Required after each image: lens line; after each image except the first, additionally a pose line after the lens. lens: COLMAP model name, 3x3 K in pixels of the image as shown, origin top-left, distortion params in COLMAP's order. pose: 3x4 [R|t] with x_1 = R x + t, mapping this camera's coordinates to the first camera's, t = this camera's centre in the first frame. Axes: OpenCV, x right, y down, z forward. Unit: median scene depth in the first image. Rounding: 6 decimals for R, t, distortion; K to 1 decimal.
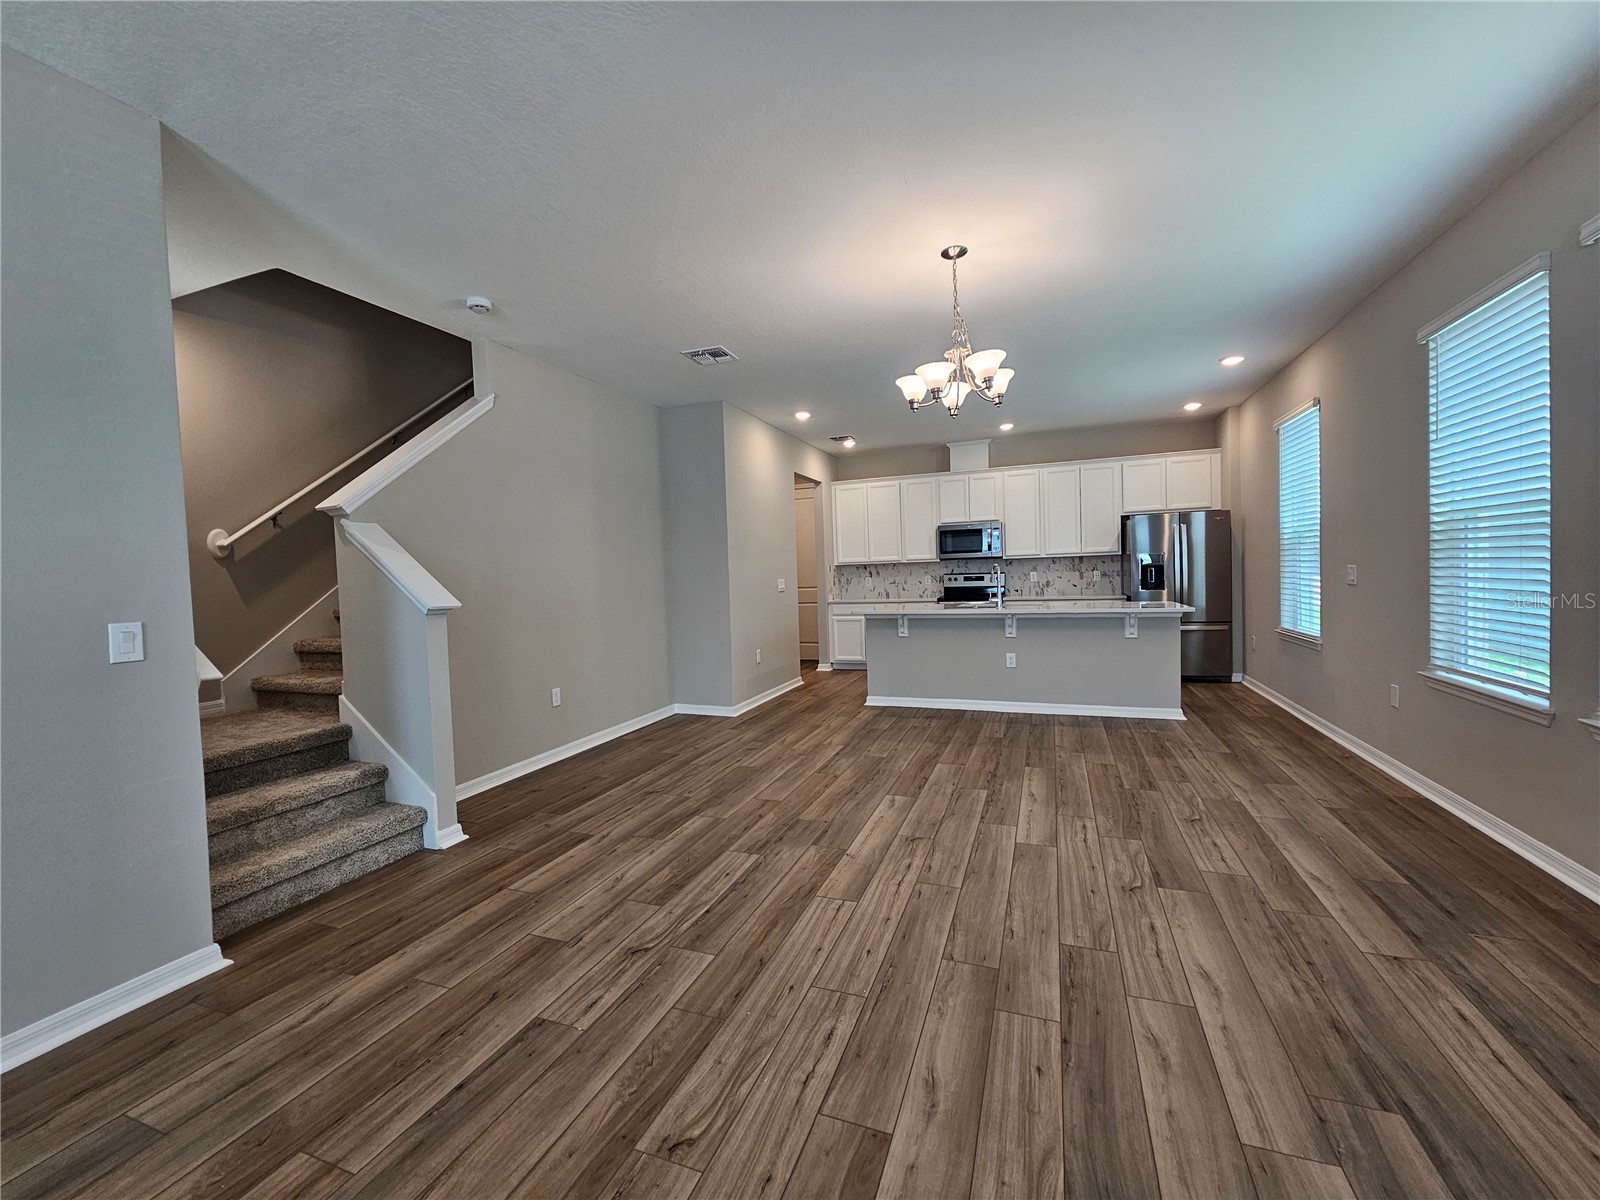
lens RADIAL K [[640.8, 0, 803.8], [0, 640.8, 592.3], [0, 0, 1]] dist [-0.000329, -0.000201]
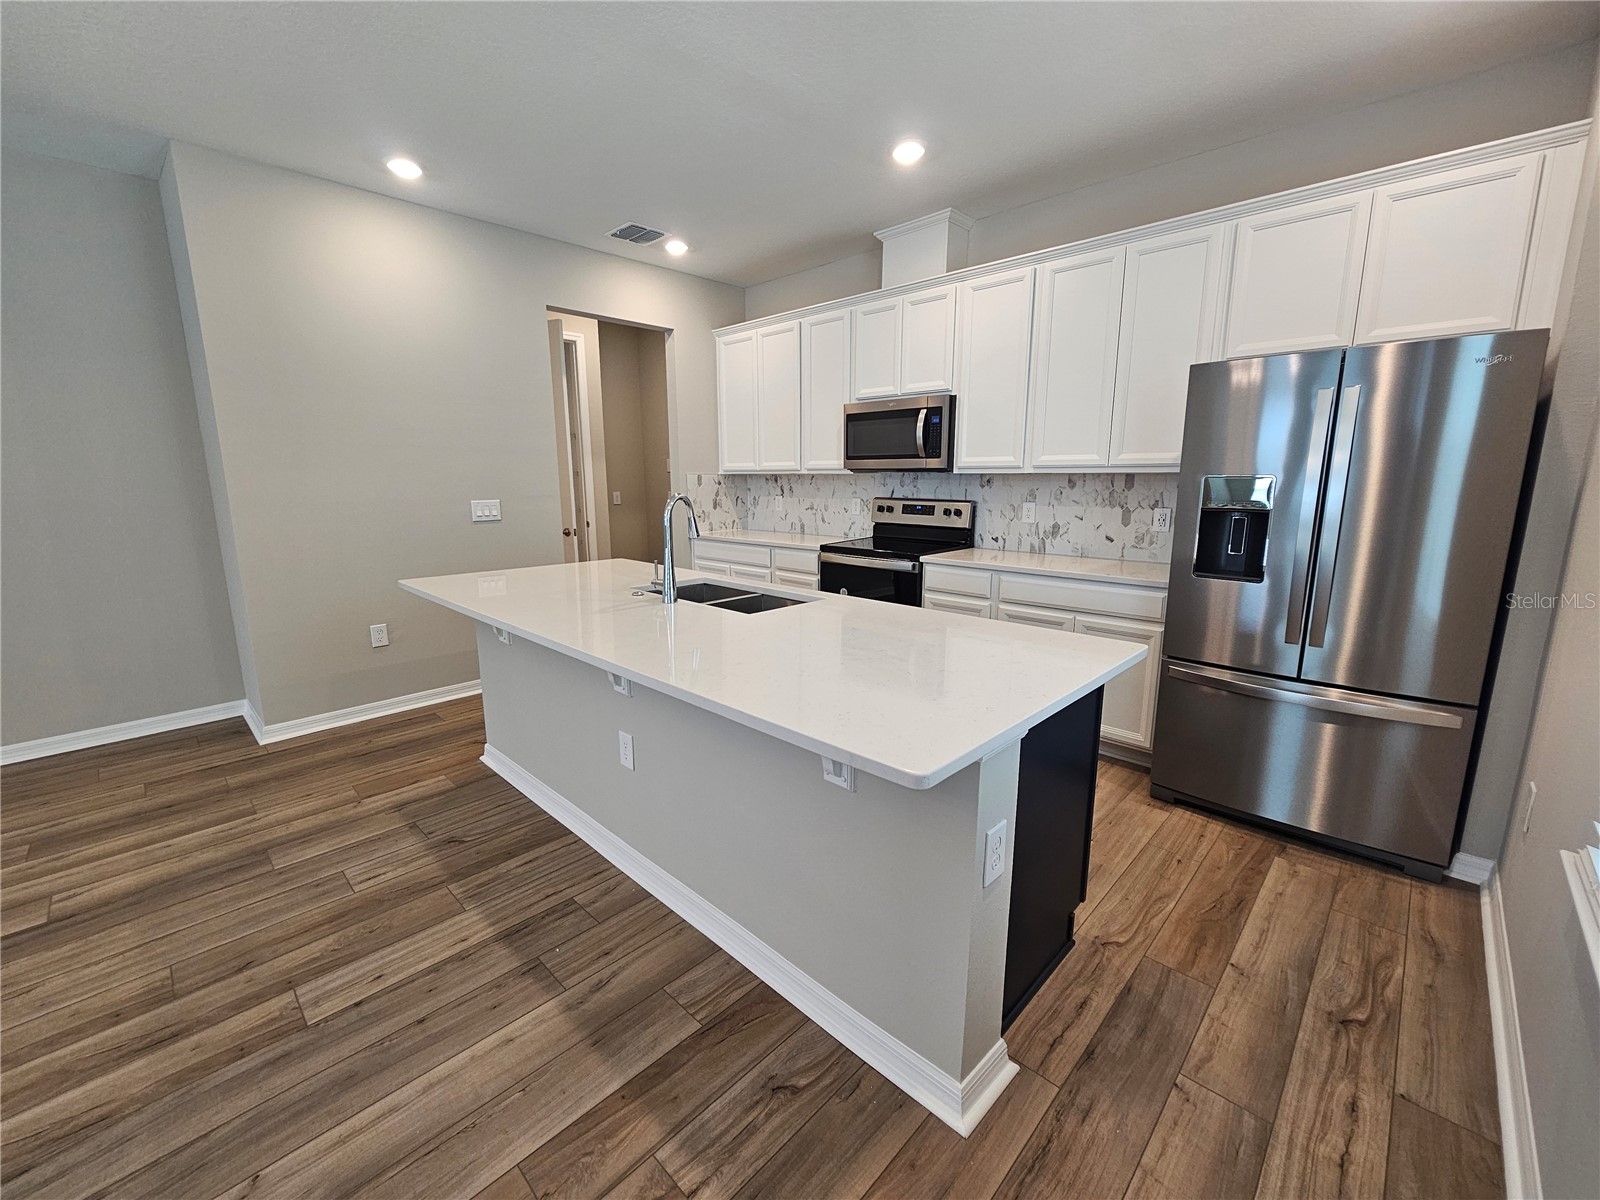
lens RADIAL K [[669.1, 0, 793.4], [0, 669.1, 602.5], [0, 0, 1]] dist [-0.002208, -0.000870]
pose [[0.921483, 0.107138, -0.373350, 0.385067], [-0.045417, 0.984332, 0.170374, -0.035474], [0.385754, -0.140041, 0.911912, 0.468112]]
